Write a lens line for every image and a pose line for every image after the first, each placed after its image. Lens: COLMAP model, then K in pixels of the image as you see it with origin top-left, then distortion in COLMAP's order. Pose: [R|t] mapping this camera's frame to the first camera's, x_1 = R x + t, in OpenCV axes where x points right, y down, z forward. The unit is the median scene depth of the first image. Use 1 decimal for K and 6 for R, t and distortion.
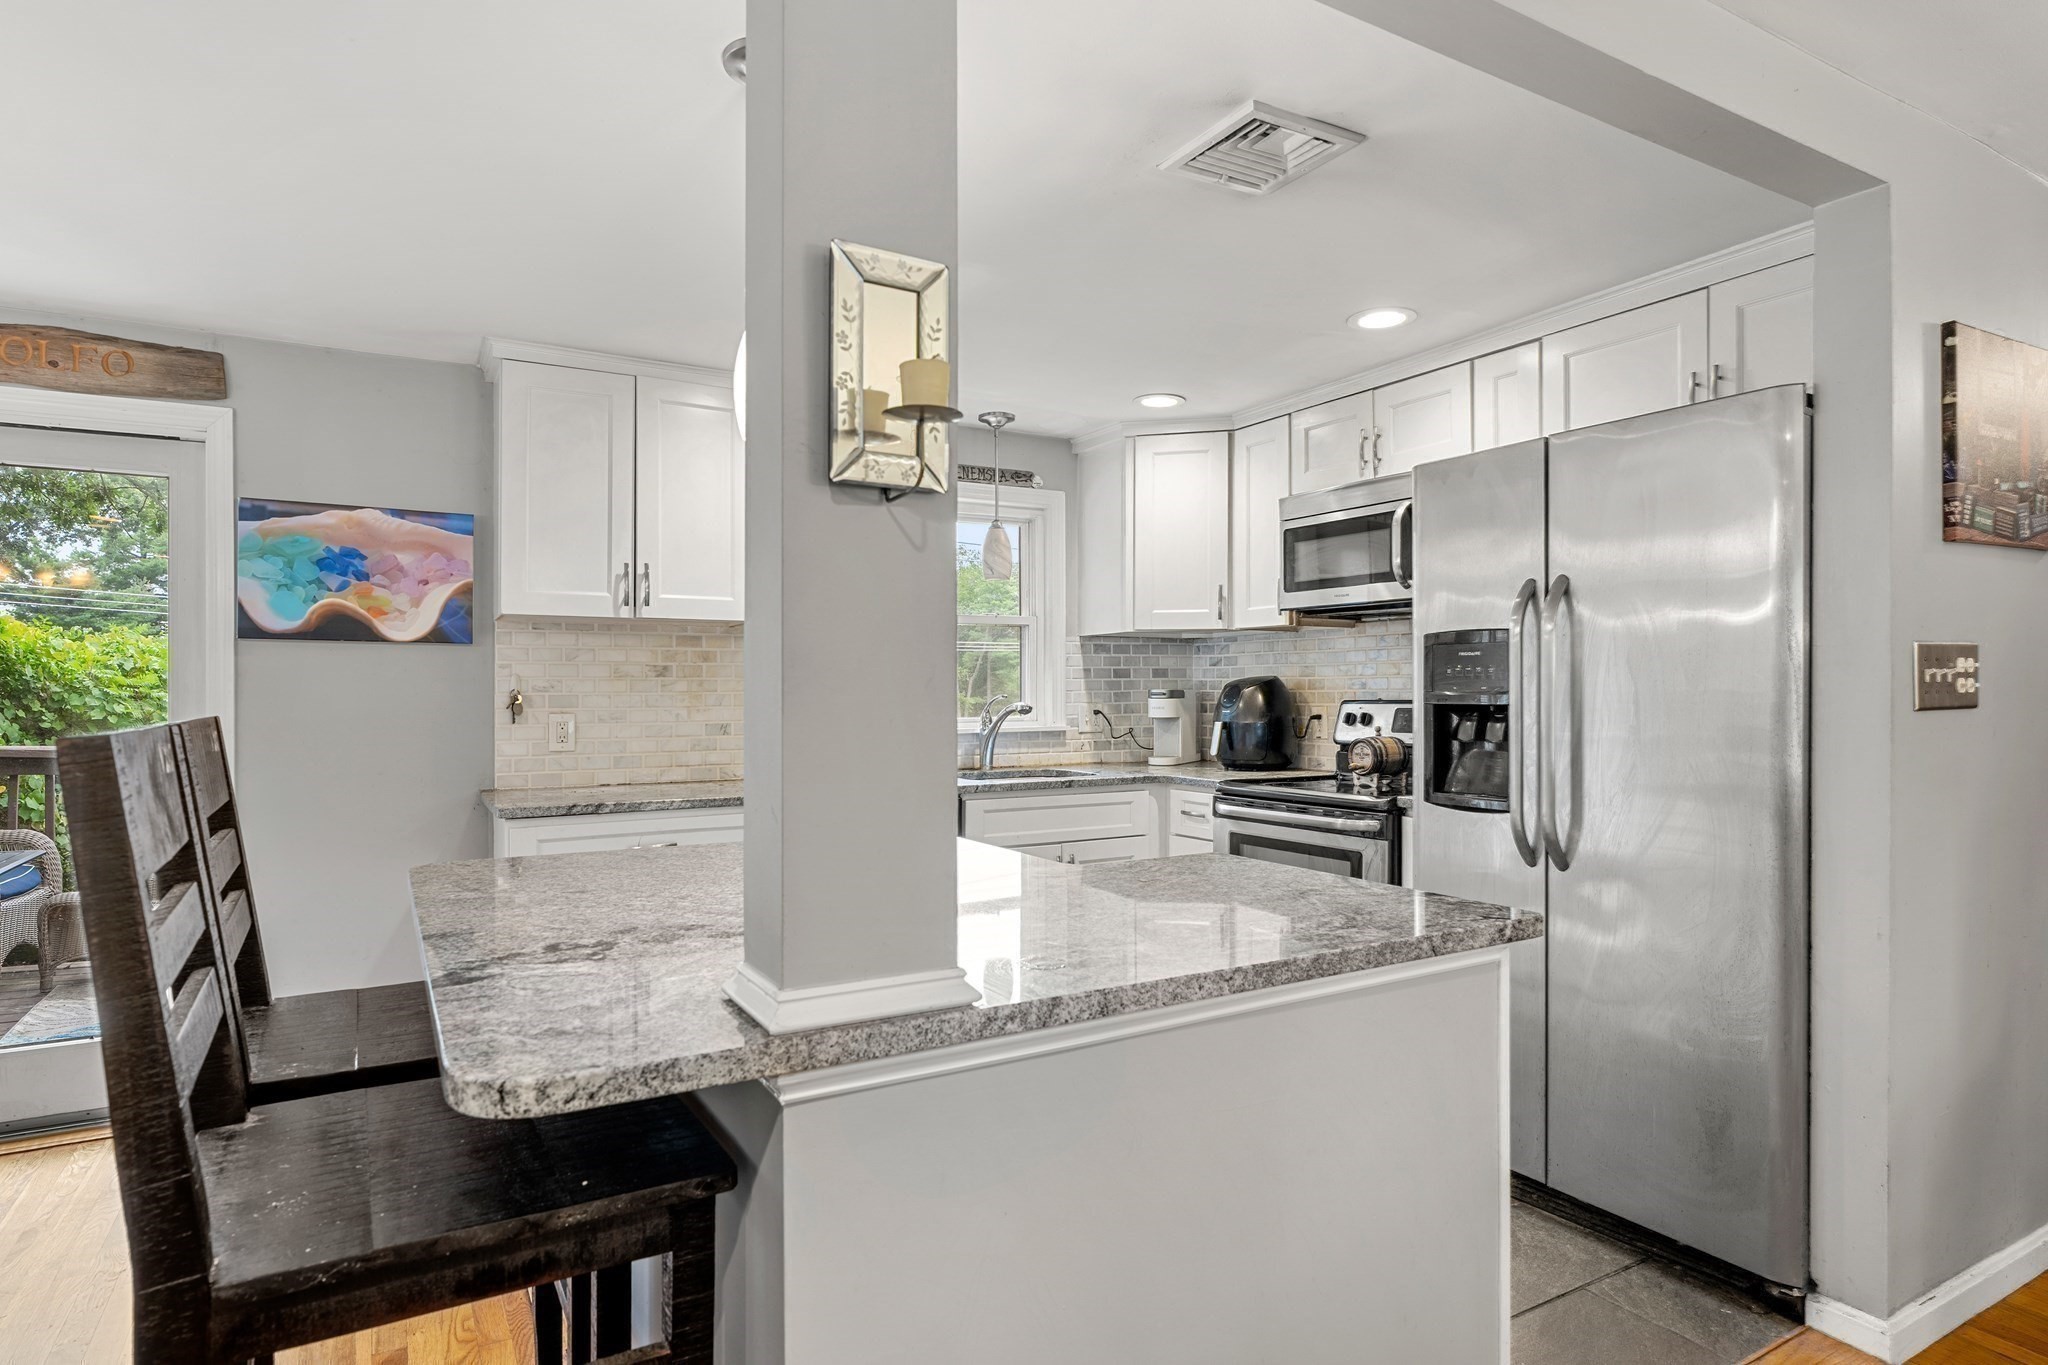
lens RADIAL K [[1111.9, 0, 1023.6], [0, 1111.9, 693.8], [0, 0, 1]] dist [-0.007418, 0.000489]
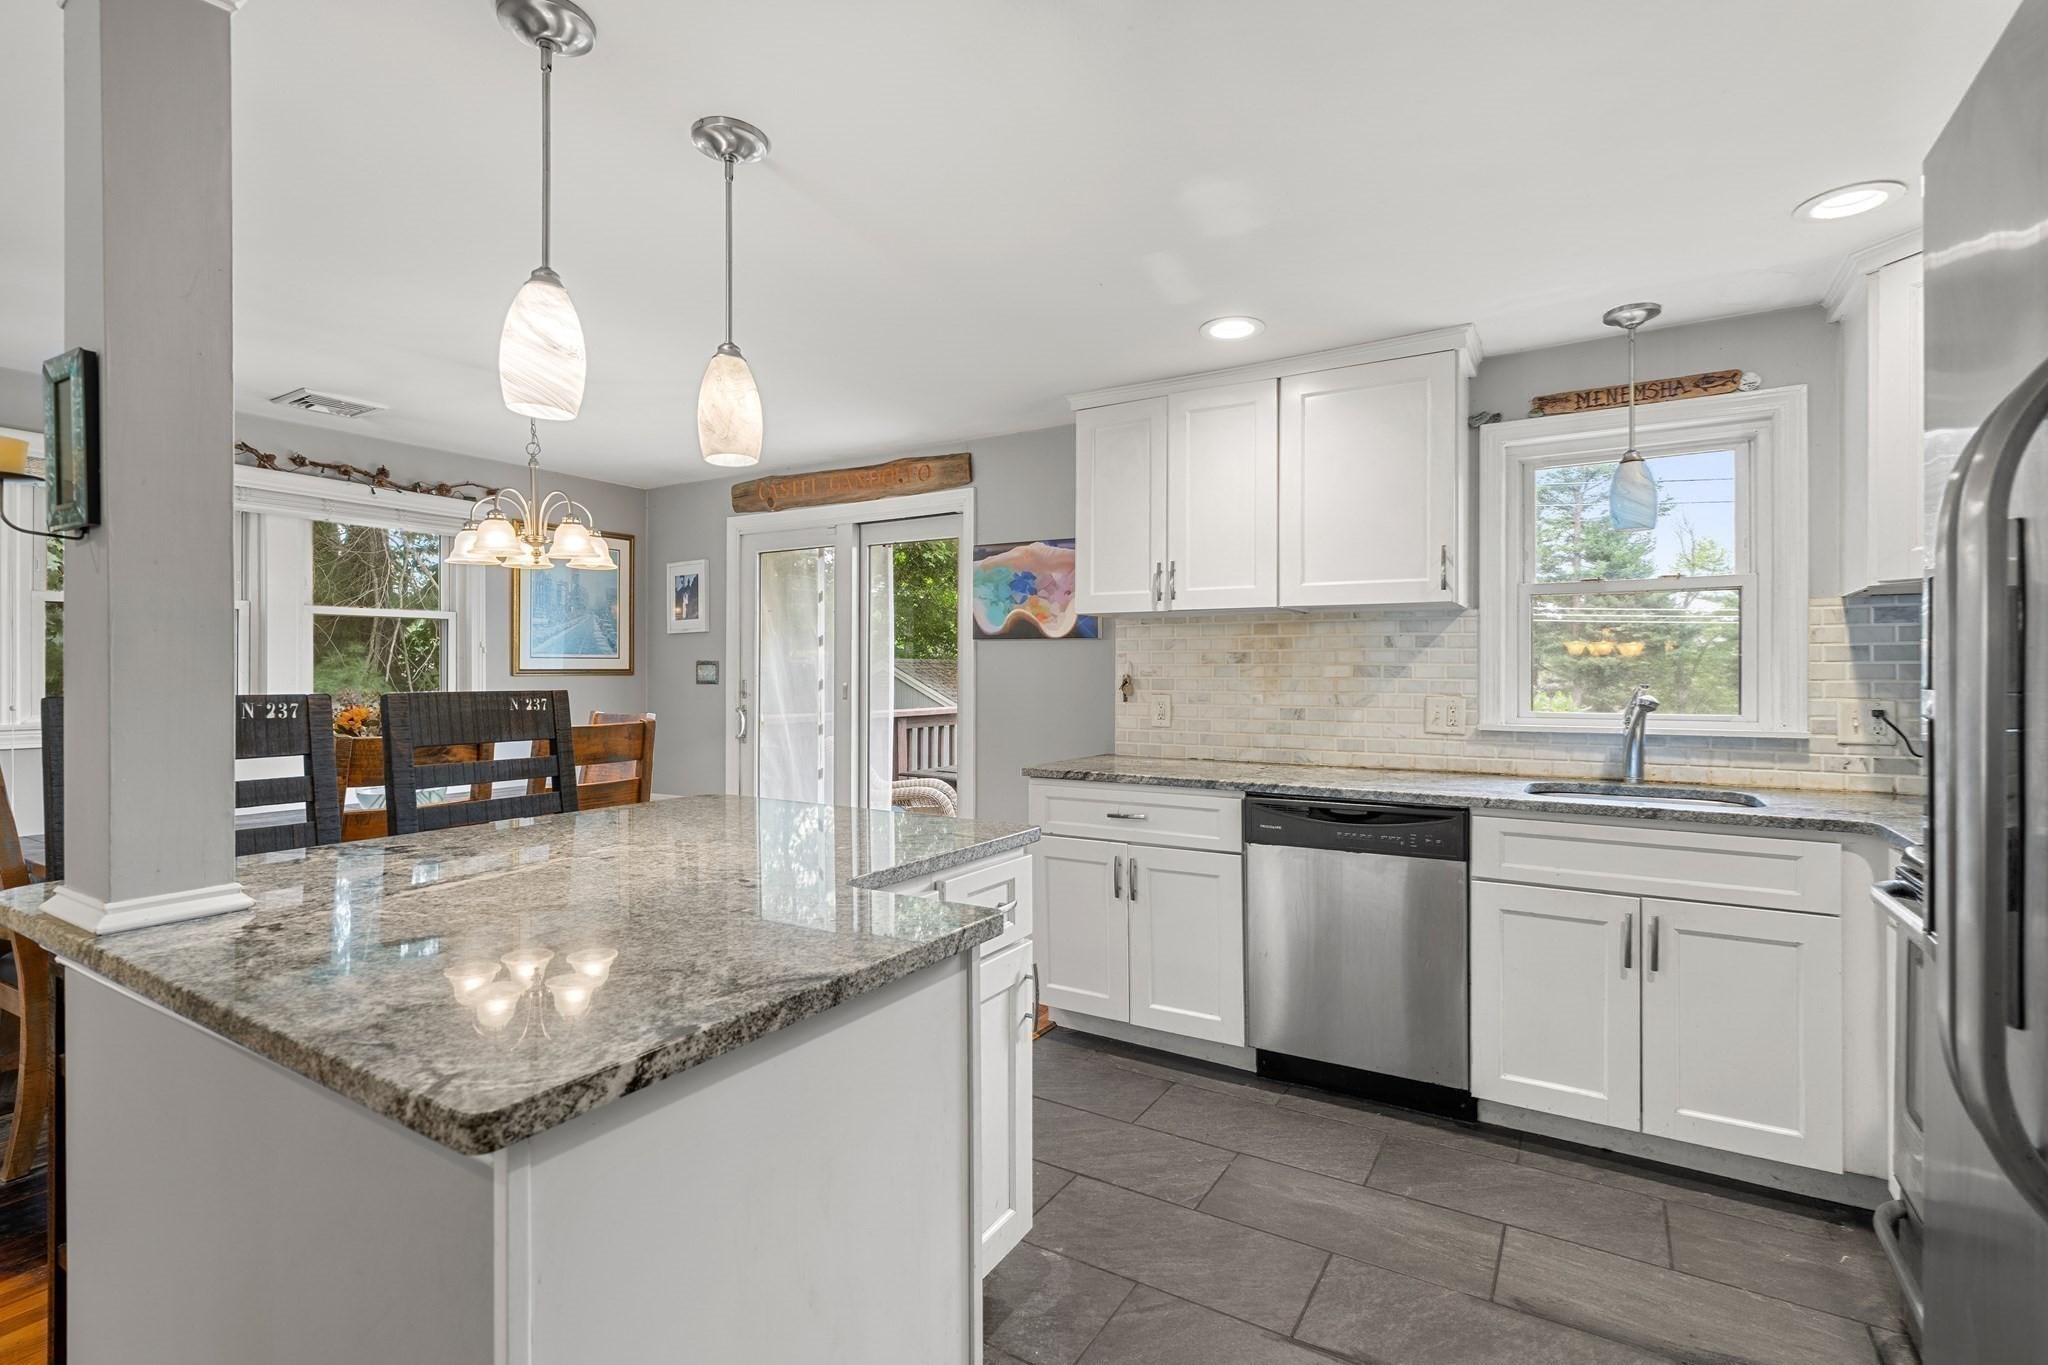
lens RADIAL K [[942.7, 0, 1033.4], [0, 942.7, 671.0], [0, 0, 1]] dist [-0.006090, 0.000994]
pose [[0.475150, 0.002666, -0.879901, 0.424847], [-0.006191, 0.999981, -0.000313, -0.006589], [0.879883, 0.005597, 0.475157, 0.429753]]
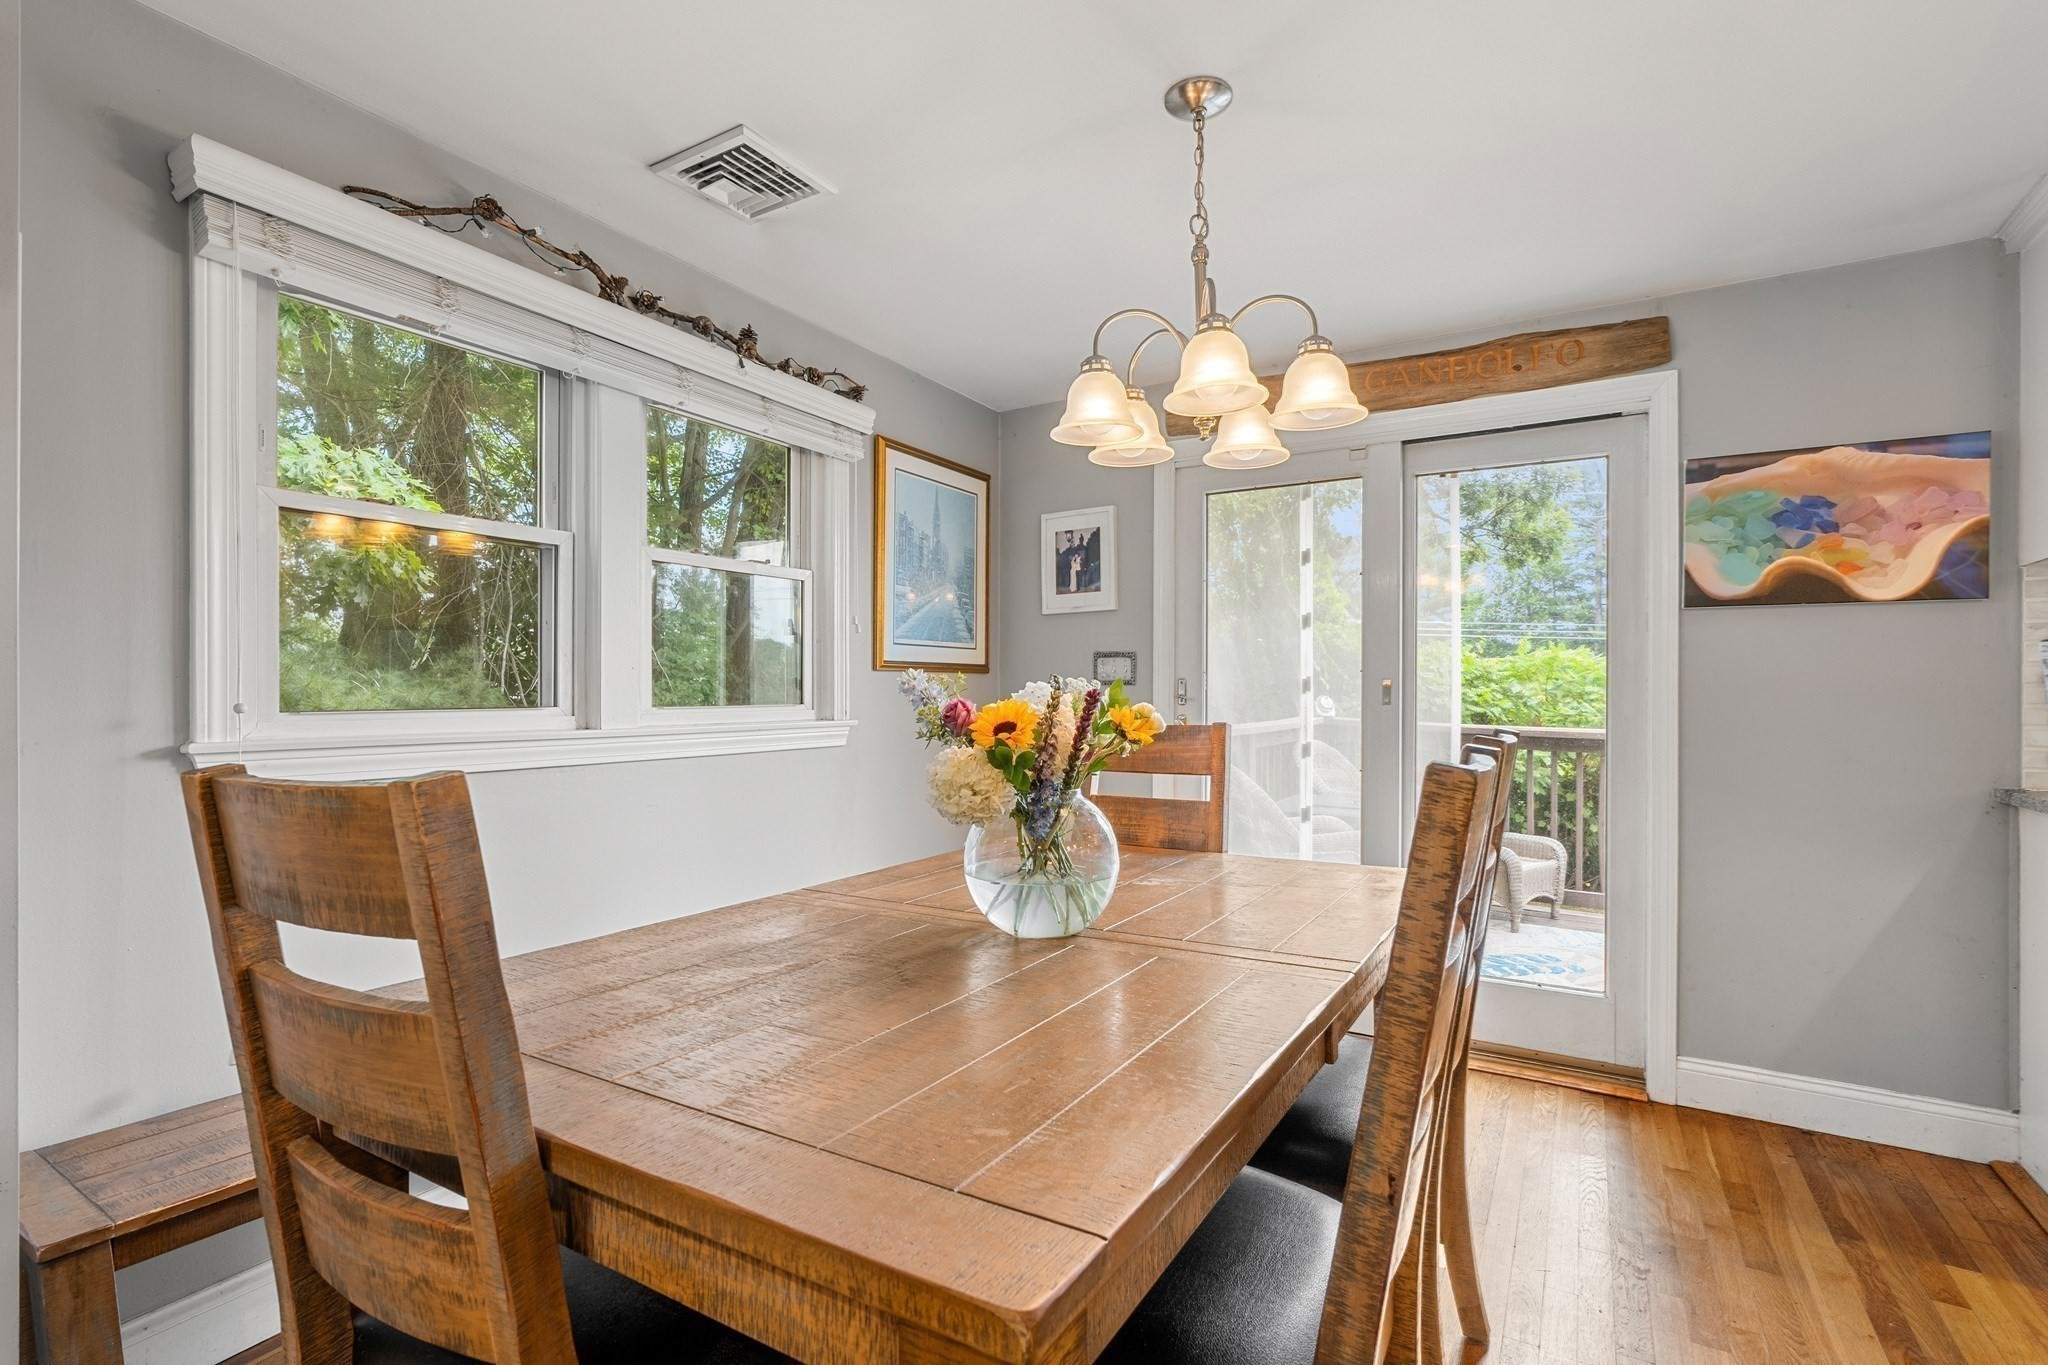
lens RADIAL K [[942.7, 0, 1032.1], [0, 942.7, 691.4], [0, 0, 1]] dist [-0.006090, 0.000994]
pose [[0.489353, 0.001222, -0.872085, -0.257444], [-0.006396, 0.999977, -0.002188, 0.025647], [0.872062, 0.006649, 0.489350, 0.104755]]
